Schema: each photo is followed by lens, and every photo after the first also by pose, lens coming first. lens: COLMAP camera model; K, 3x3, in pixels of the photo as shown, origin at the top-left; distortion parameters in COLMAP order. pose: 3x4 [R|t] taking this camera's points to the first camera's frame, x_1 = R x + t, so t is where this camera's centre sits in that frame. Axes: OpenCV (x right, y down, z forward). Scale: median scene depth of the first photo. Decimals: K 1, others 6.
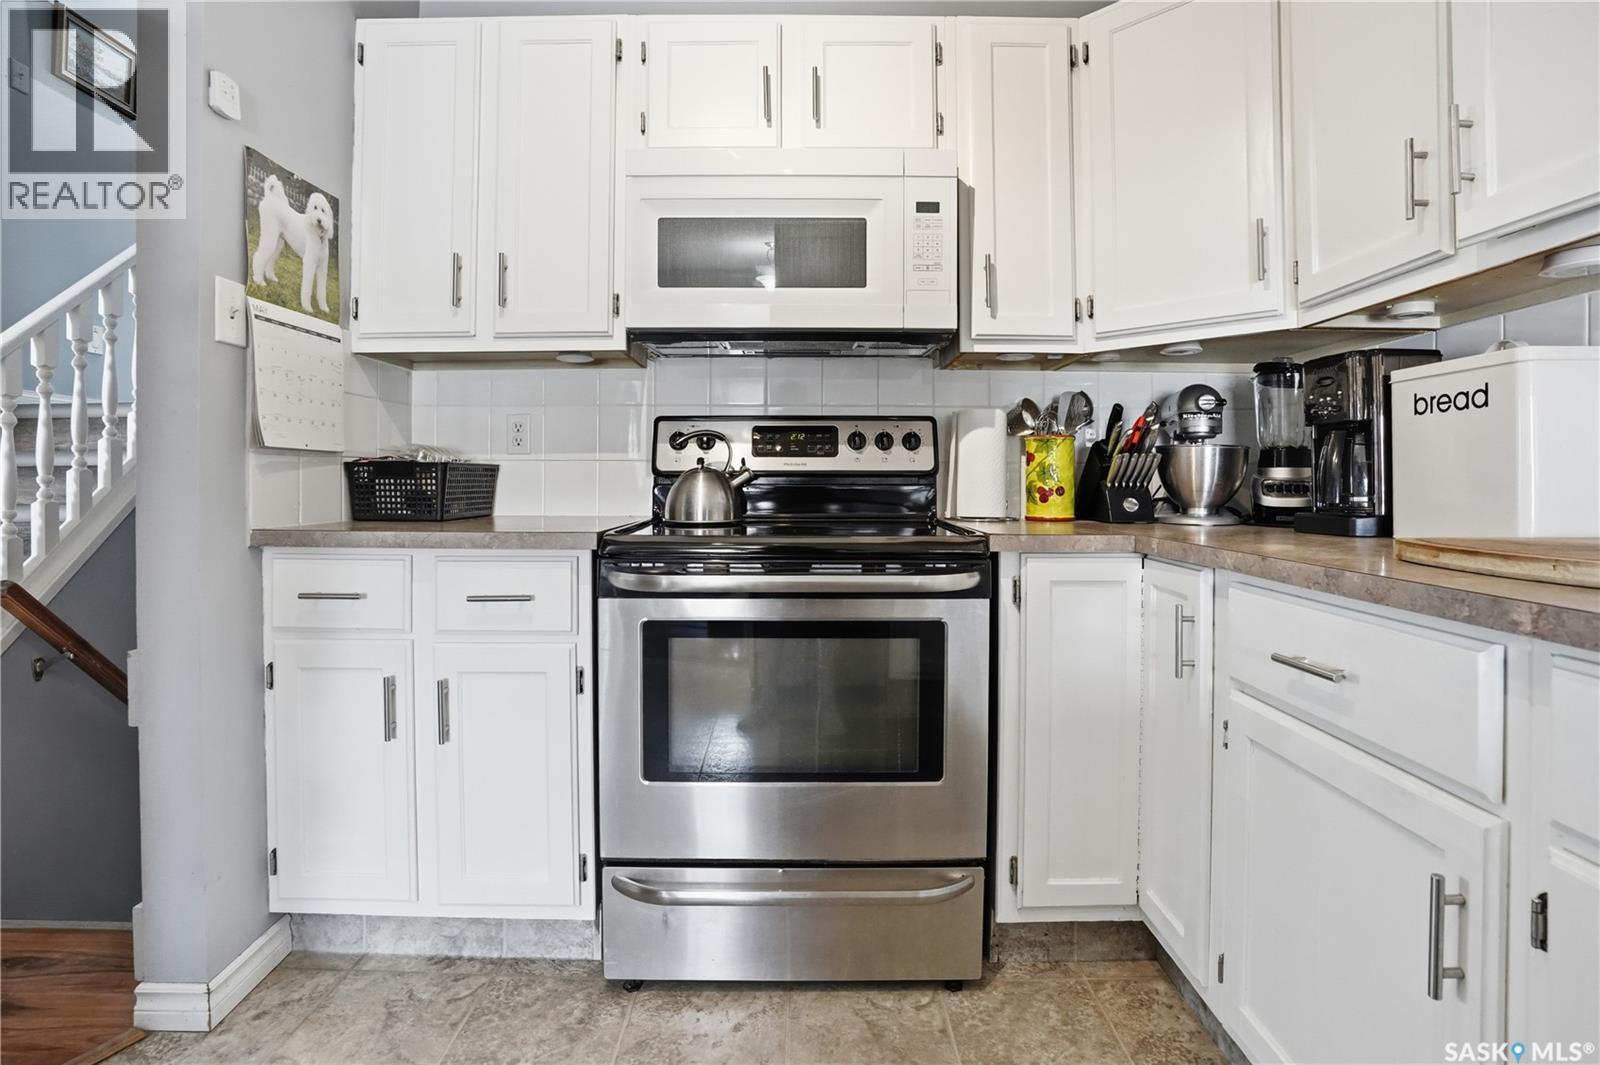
lens RADIAL K [[771.2, 0, 801.6], [0, 771.2, 471.6], [0, 0, 1]] dist [-0.076991, 0.032554]
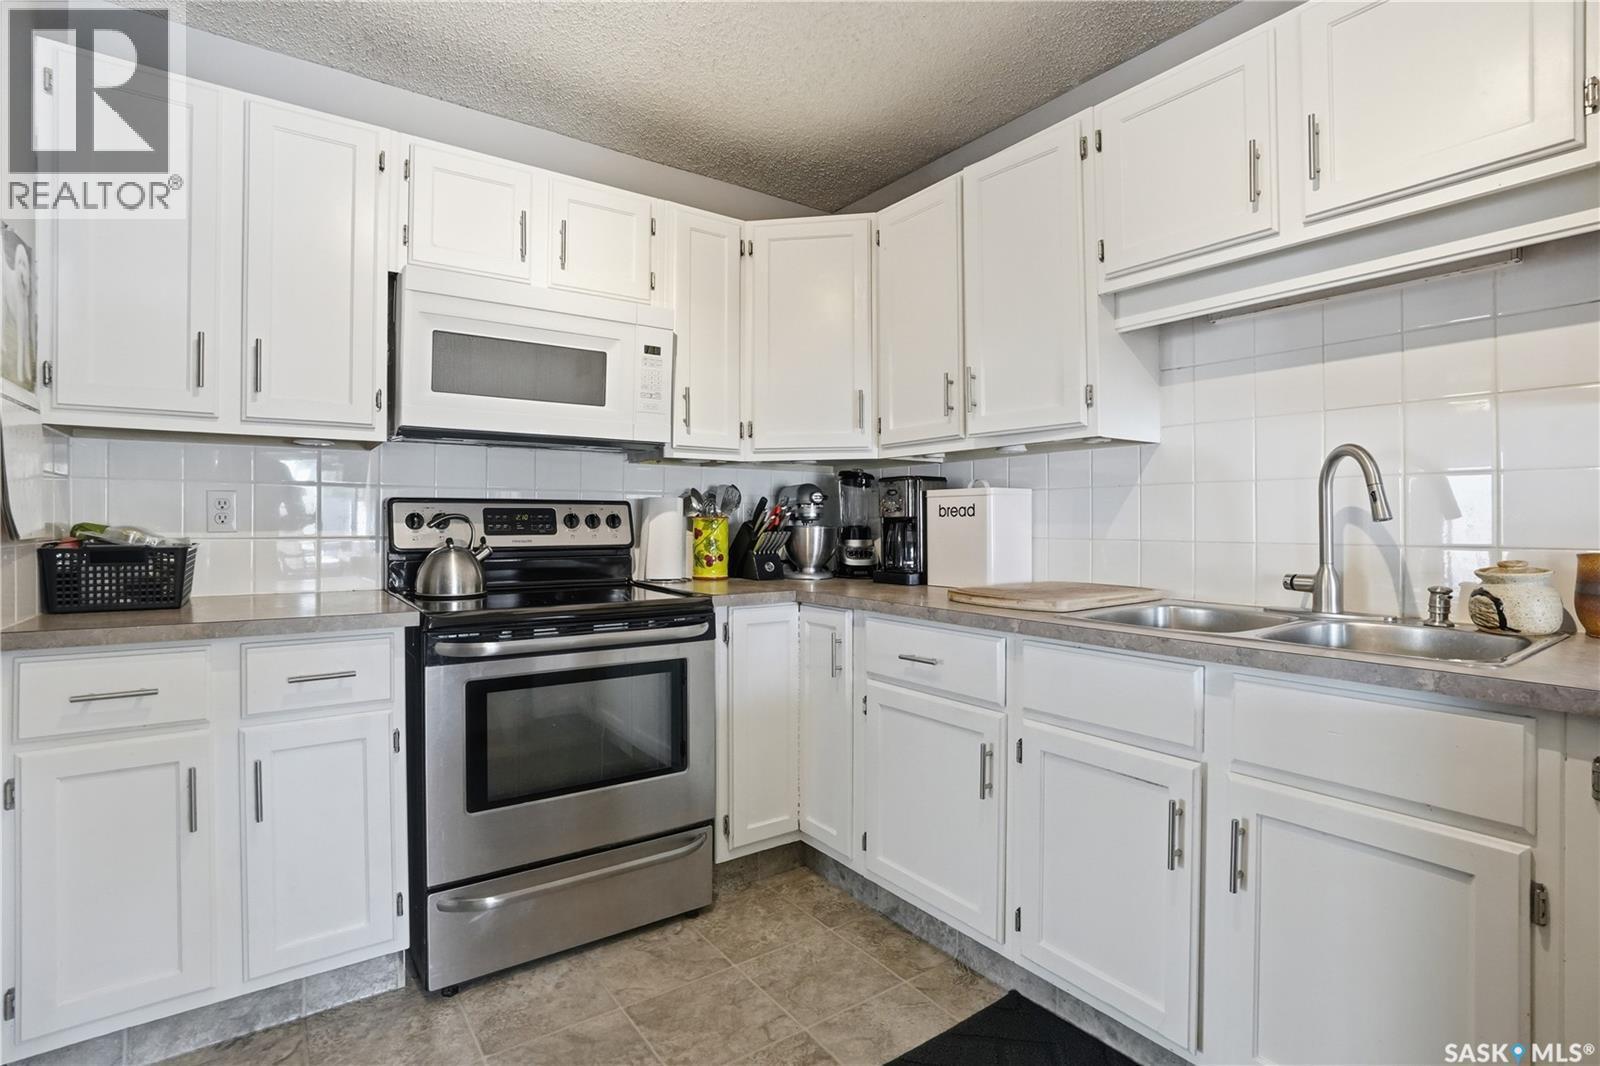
lens RADIAL K [[757.5, 0, 801.7], [0, 757.5, 517.0], [0, 0, 1]] dist [-0.076907, 0.028218]
pose [[0.814378, 0.002752, 0.580328, -0.368749], [-0.005261, 0.999983, 0.002641, -0.057703], [-0.580311, -0.005204, 0.814378, -0.214240]]
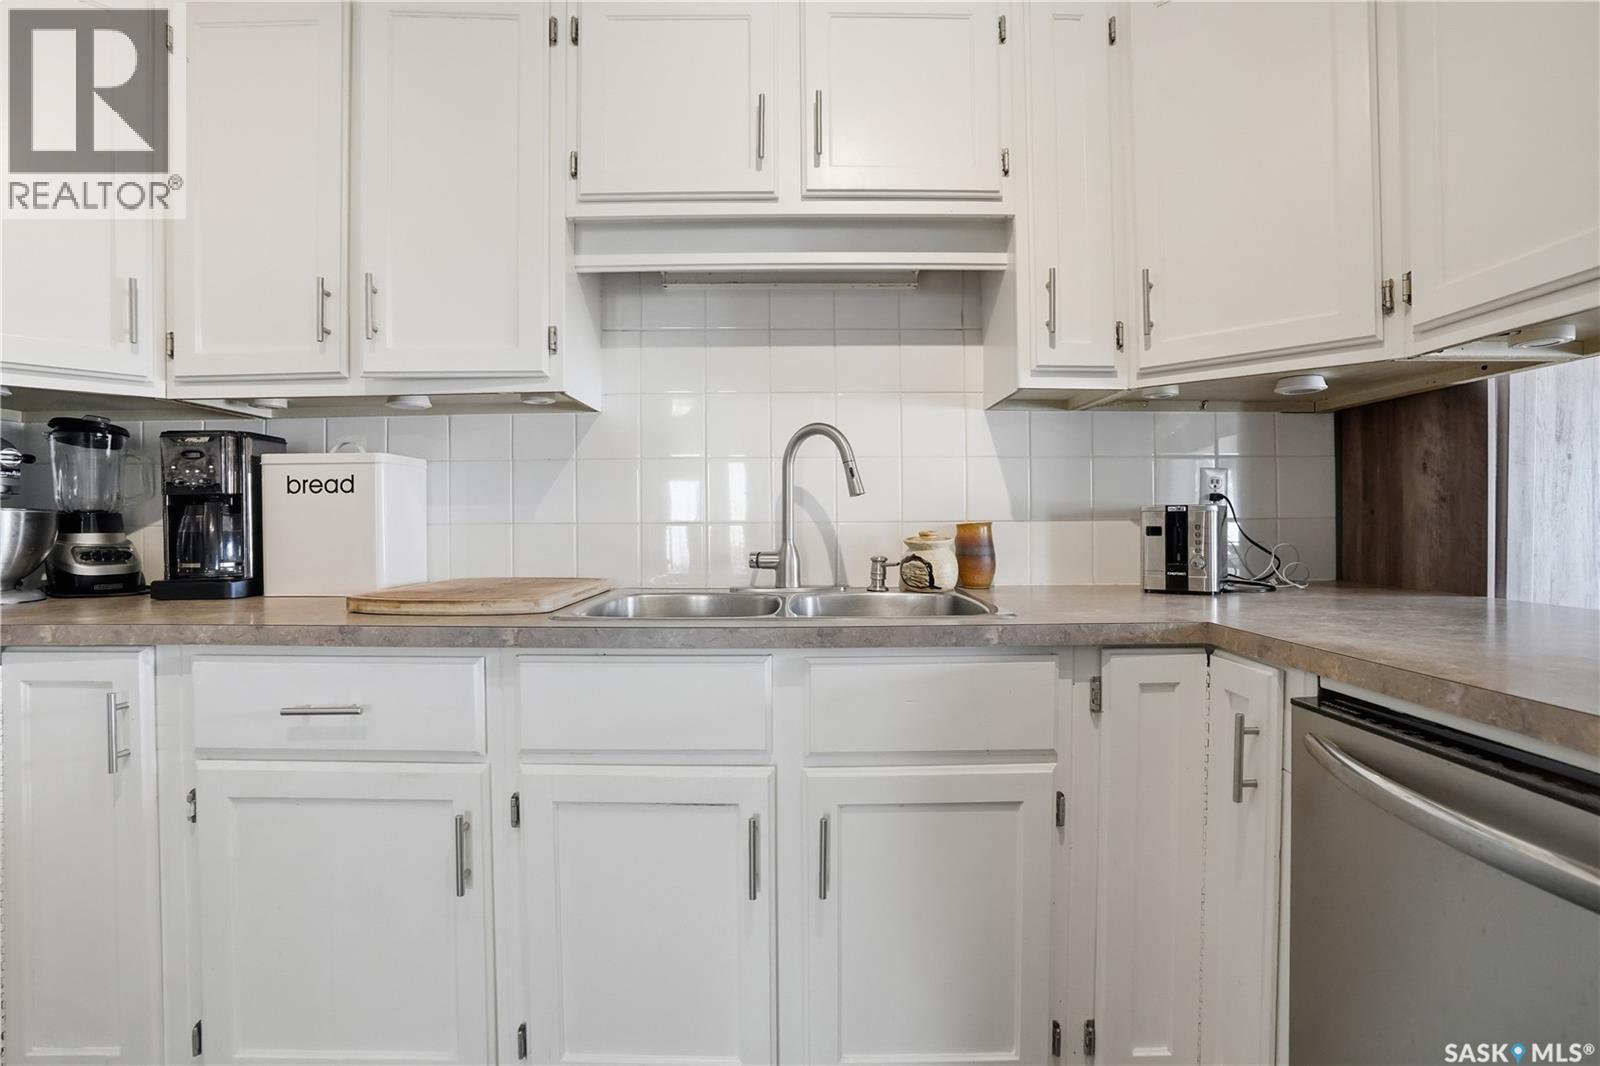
lens RADIAL K [[753.4, 0, 800.9], [0, 753.4, 522.0], [0, 0, 1]] dist [-0.071636, 0.029348]
pose [[-0.002125, -0.001828, 0.999996, -0.269738], [-0.005230, 0.999985, 0.001817, -0.026652], [-0.999984, -0.005227, -0.002135, 0.121957]]
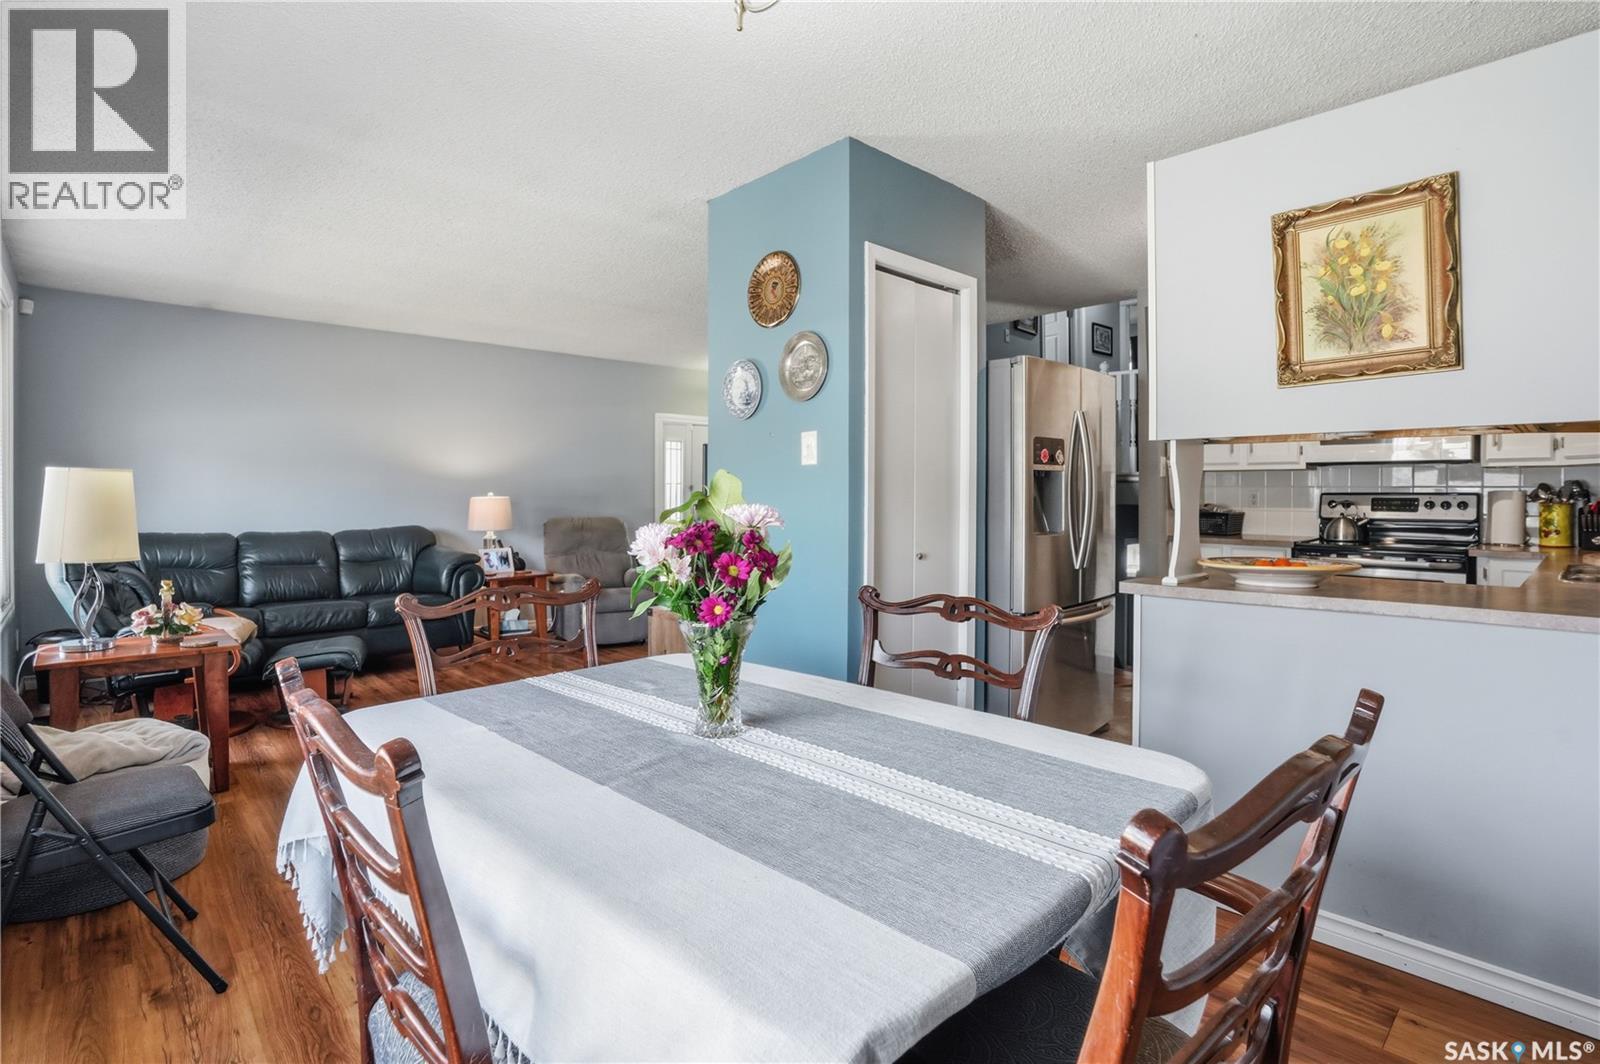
lens RADIAL K [[794.7, 0, 805.8], [0, 794.7, 511.4], [0, 0, 1]] dist [-0.077622, 0.036814]
pose [[0.689584, 0.016742, -0.724012, 0.468103], [0.004310, 0.999620, 0.027219, -0.097847], [0.724193, -0.021890, 0.689250, -1.902140]]
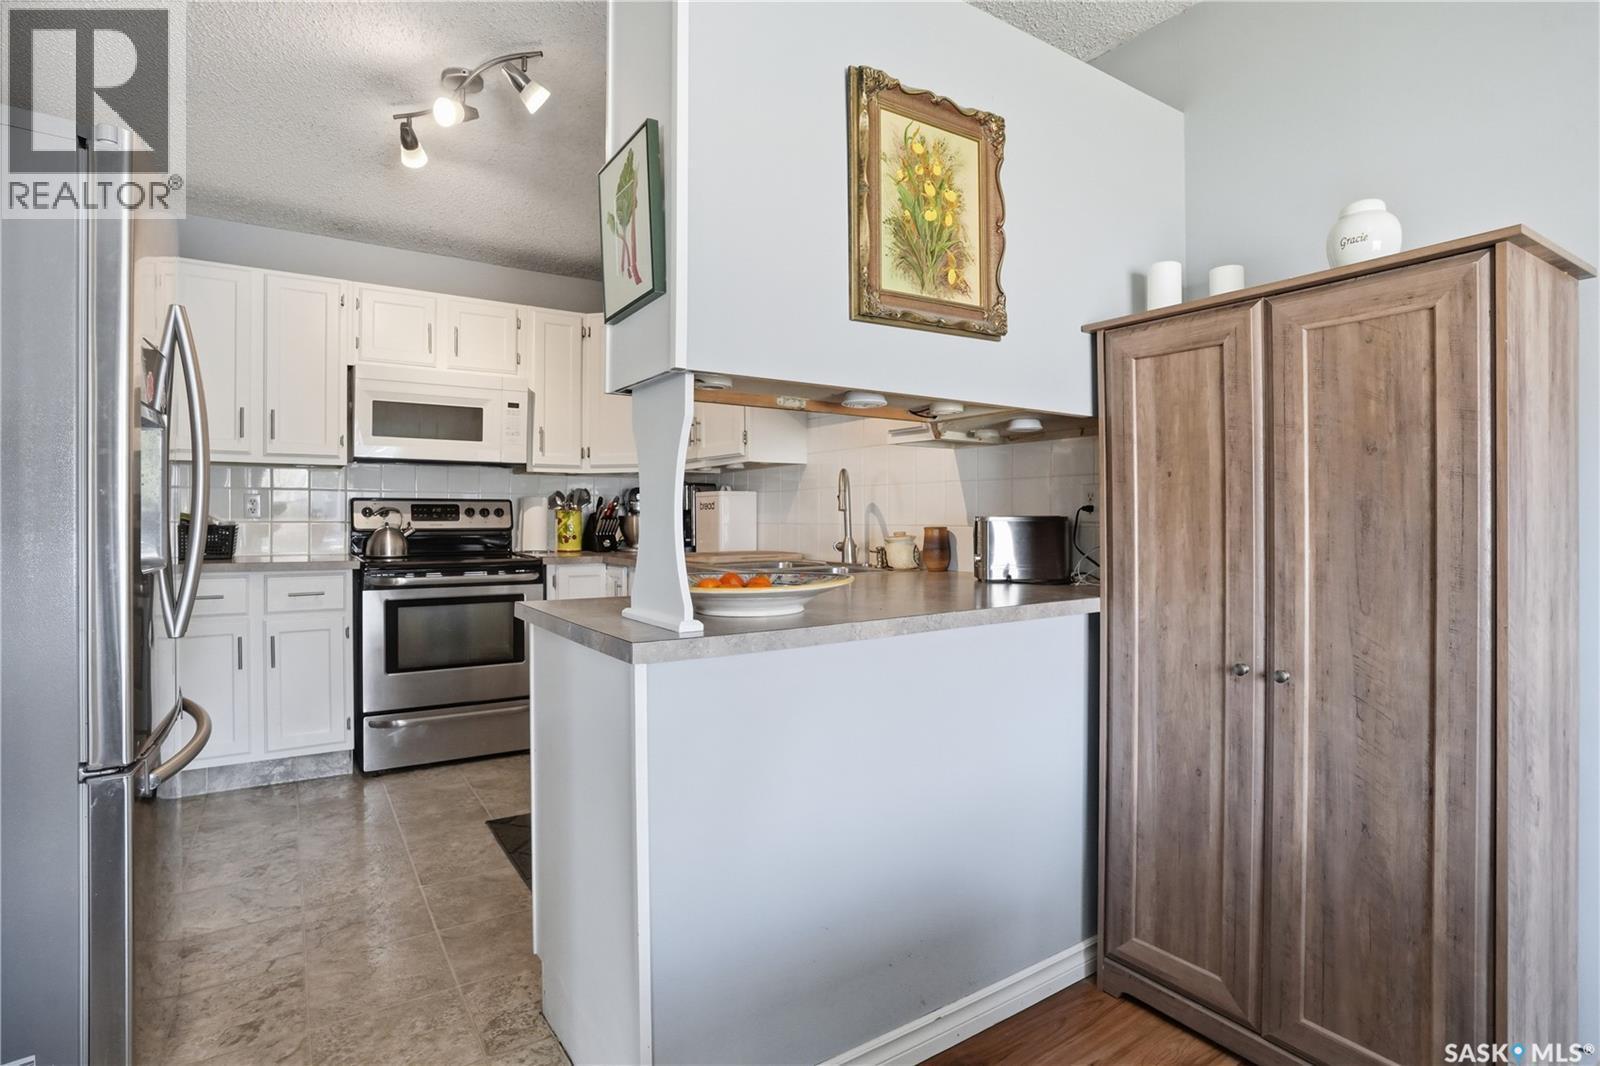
lens RADIAL K [[794.7, 0, 805.8], [0, 794.7, 512.4], [0, 0, 1]] dist [-0.077622, 0.036814]
pose [[0.830038, 0.003604, 0.557695, -0.365462], [-0.005240, 0.999985, 0.001337, -0.052637], [-0.557682, -0.004032, 0.830045, -1.230416]]
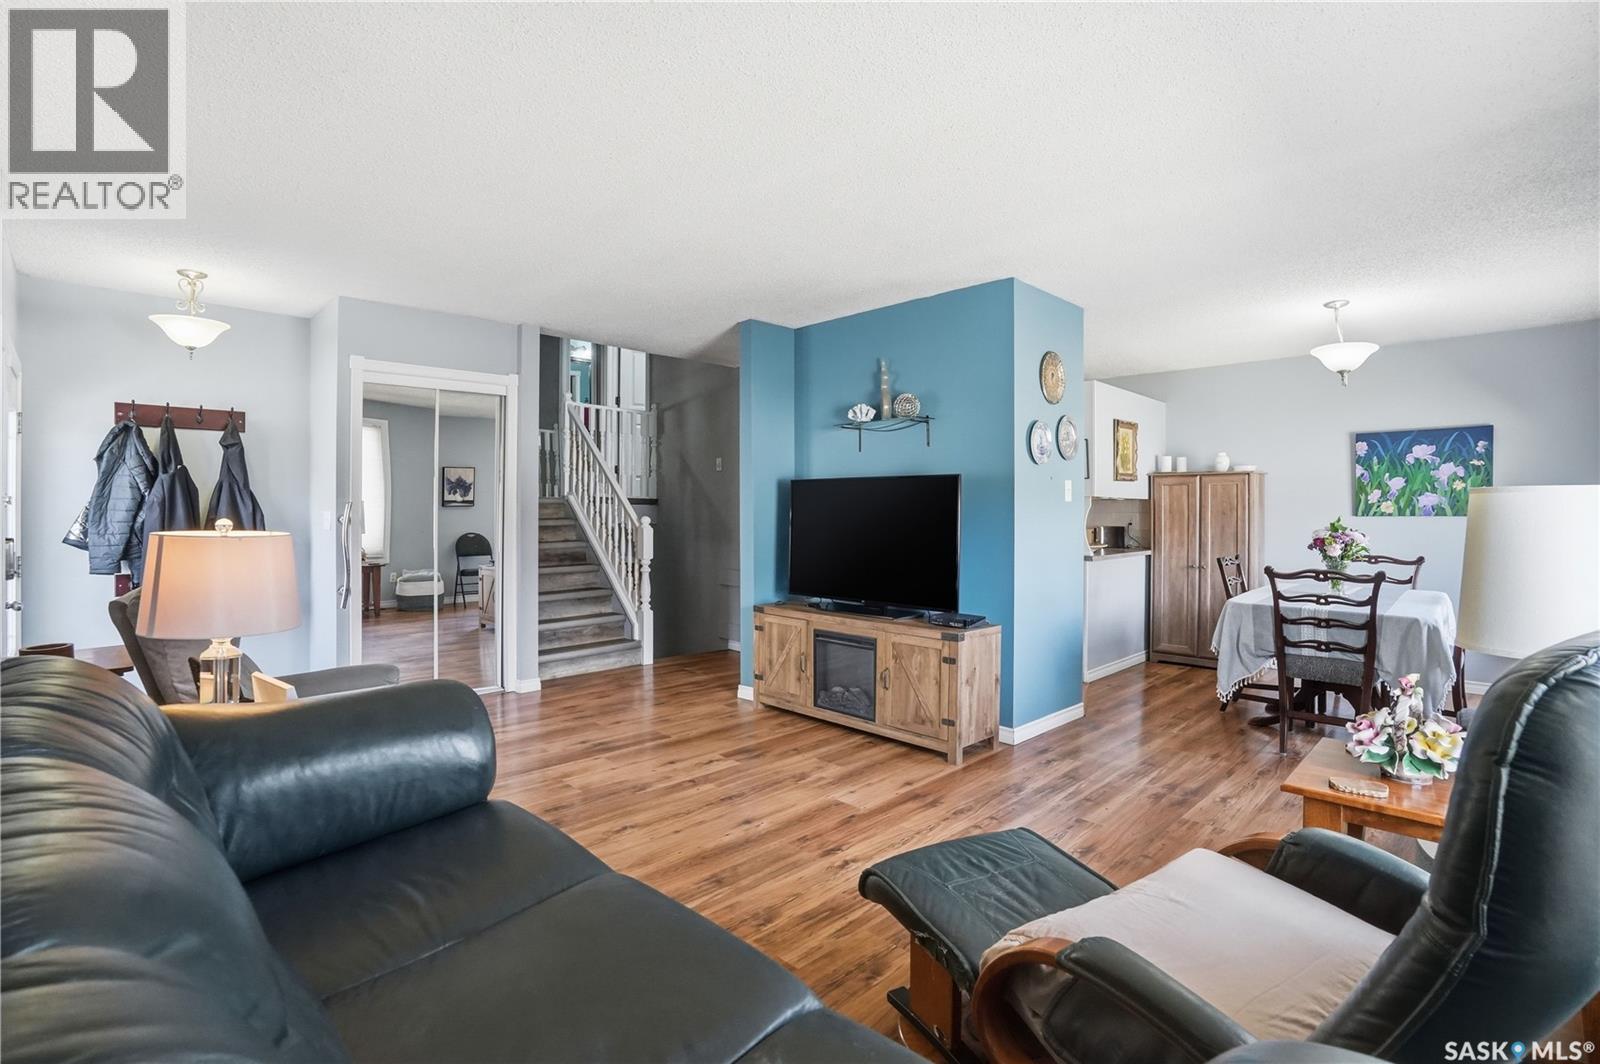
lens RADIAL K [[757.5, 0, 801.7], [0, 757.5, 516.0], [0, 0, 1]] dist [-0.076907, 0.028218]
pose [[0.709160, 0.000982, 0.705047, -2.996423], [-0.011780, 0.999876, 0.010456, -0.118294], [-0.704950, -0.015720, 0.709083, -1.886478]]
